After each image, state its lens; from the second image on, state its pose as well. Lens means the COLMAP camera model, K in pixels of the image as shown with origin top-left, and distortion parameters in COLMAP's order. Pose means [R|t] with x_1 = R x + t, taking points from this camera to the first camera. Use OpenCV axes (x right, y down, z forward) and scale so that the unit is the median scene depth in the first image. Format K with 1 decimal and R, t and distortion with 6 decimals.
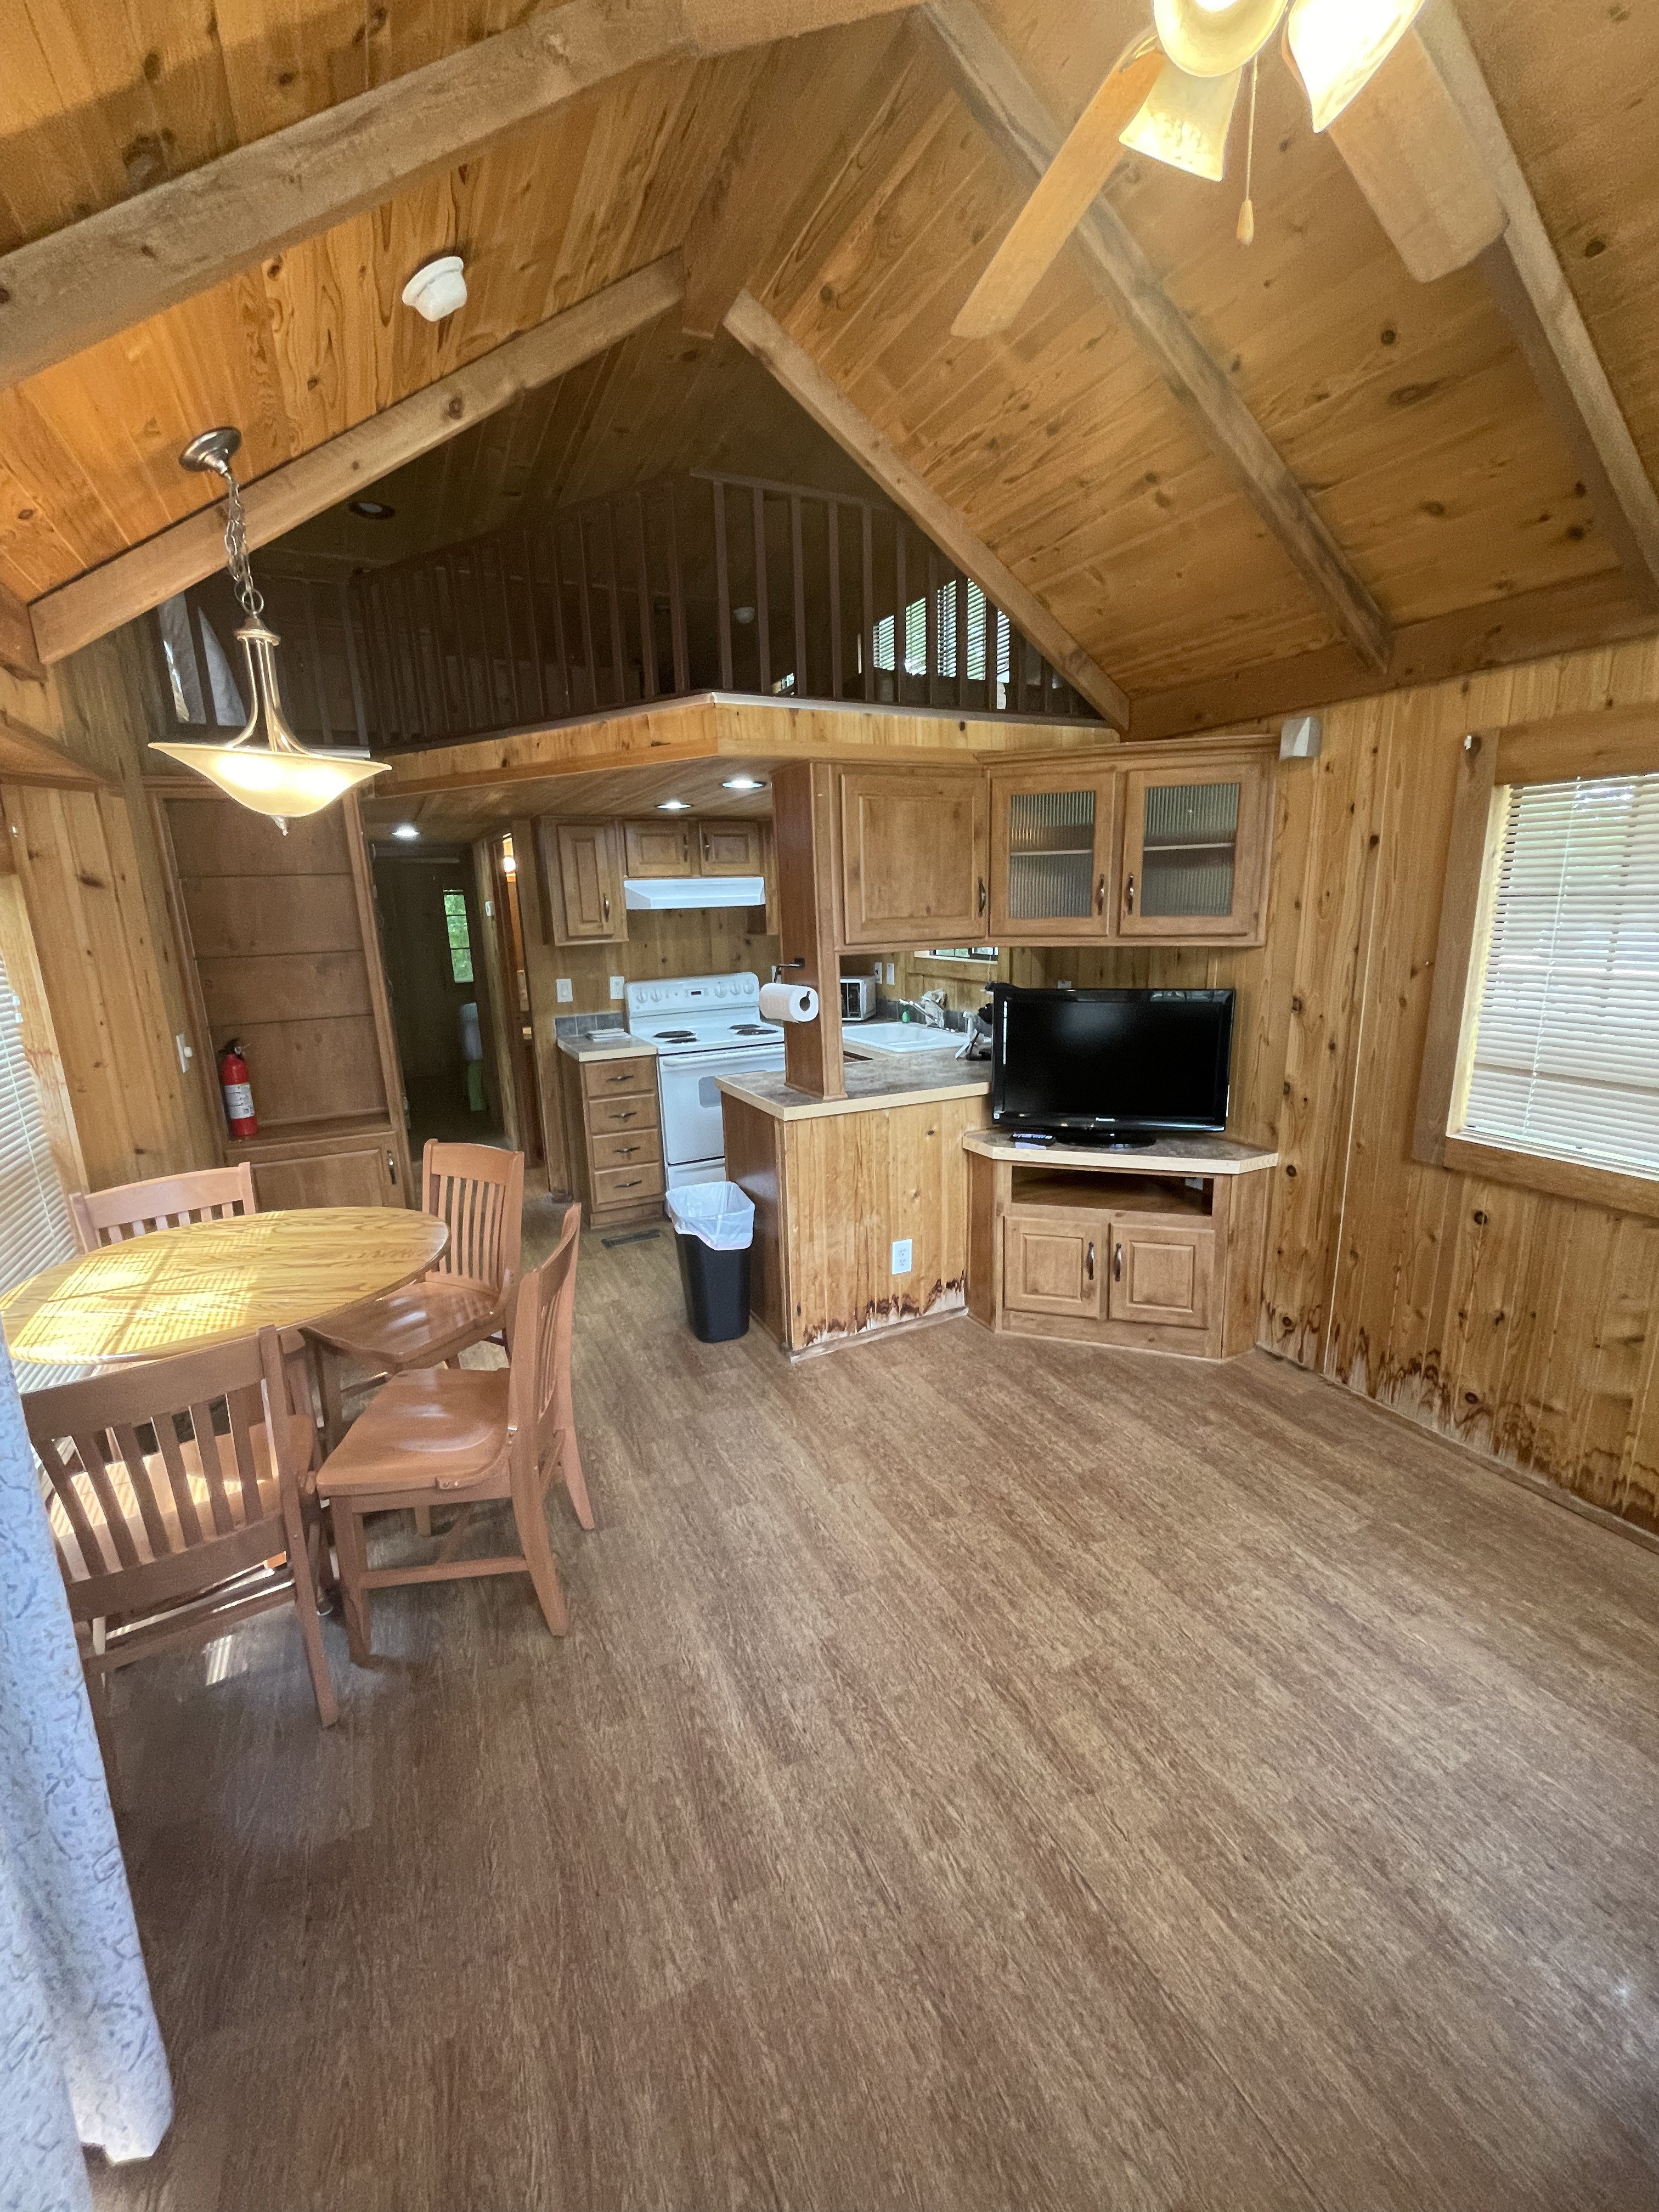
lens RADIAL K [[897.3, 0, 832.7], [0, 897.3, 1103.4], [0, 0, 1]] dist [0.002541, 0.000261]
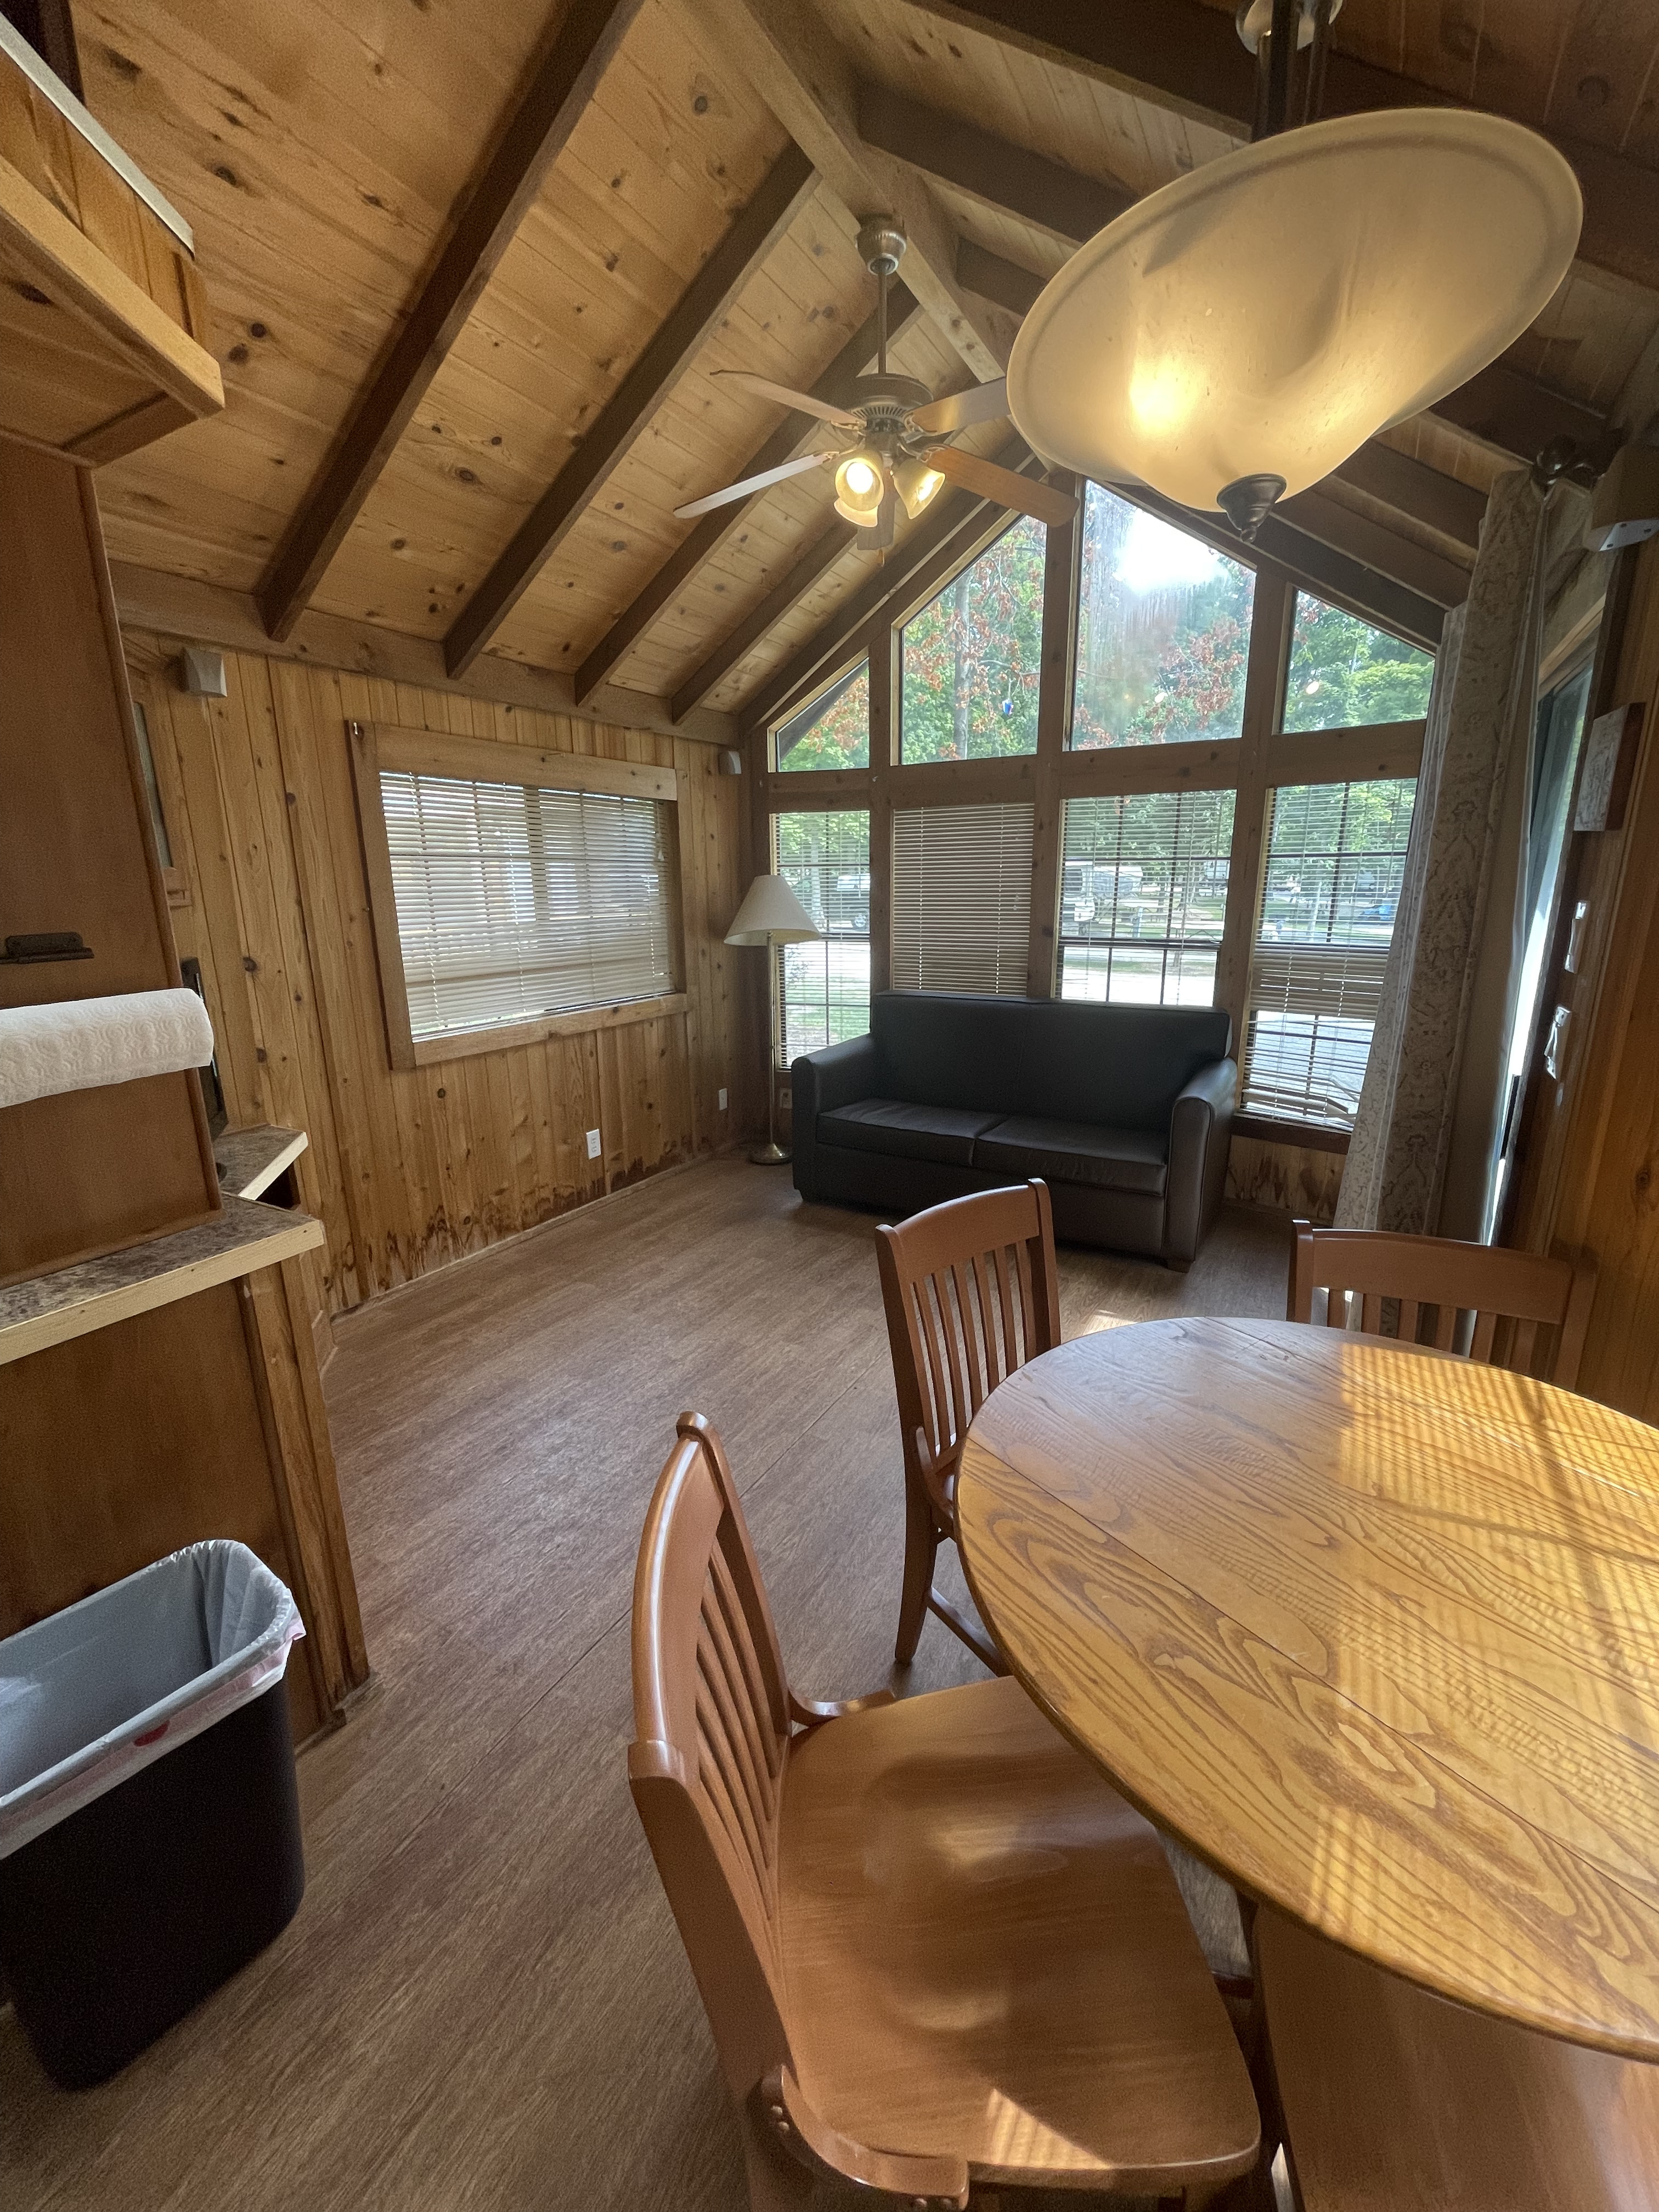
lens RADIAL K [[897.3, 0, 832.5], [0, 897.3, 1105.7], [0, 0, 1]] dist [0.002541, 0.000261]
pose [[-0.560234, -0.171906, 0.810300, -0.699855], [0.208078, 0.917655, 0.338545, -0.187649], [-0.801774, 0.358270, -0.478331, 1.147787]]
